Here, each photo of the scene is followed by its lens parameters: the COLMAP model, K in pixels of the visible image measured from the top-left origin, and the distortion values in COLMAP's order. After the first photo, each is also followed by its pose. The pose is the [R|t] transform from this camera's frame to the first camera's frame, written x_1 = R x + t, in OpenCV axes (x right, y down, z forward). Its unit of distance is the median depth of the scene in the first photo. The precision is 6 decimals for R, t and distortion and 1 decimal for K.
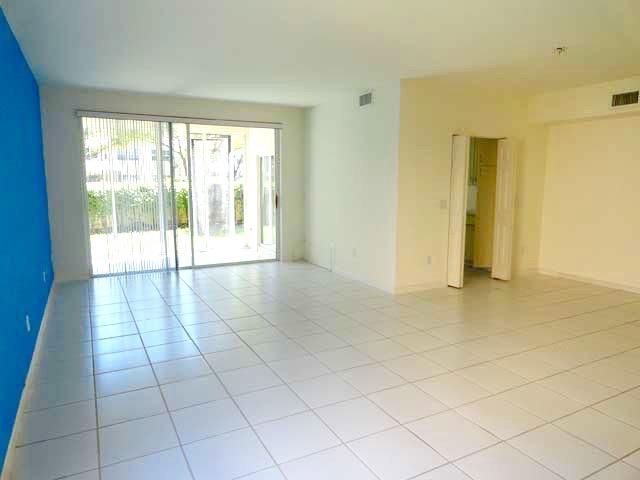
lens RADIAL K [[437.6, 0, 320.0], [0, 437.6, 240.0], [0, 0, 1]] dist [-0.010035, -0.002334]
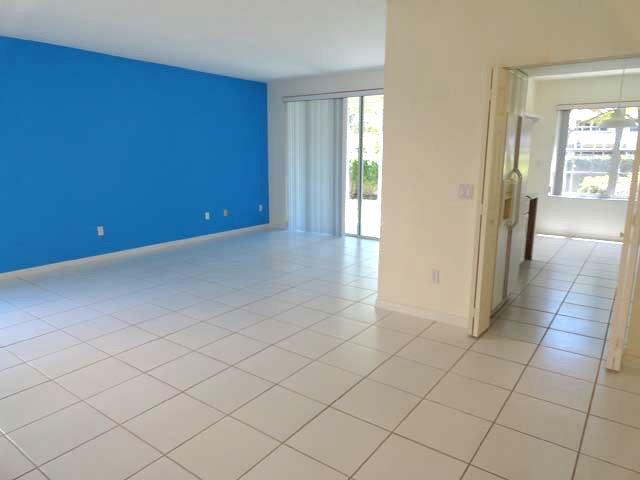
lens RADIAL K [[437.6, 0, 320.0], [0, 437.6, 240.0], [0, 0, 1]] dist [-0.010035, -0.002334]
pose [[0.433060, 0.175706, -0.884074, 0.670072], [-0.117439, 0.983455, 0.137930, -0.066595], [0.893682, 0.044092, 0.446530, 0.492402]]
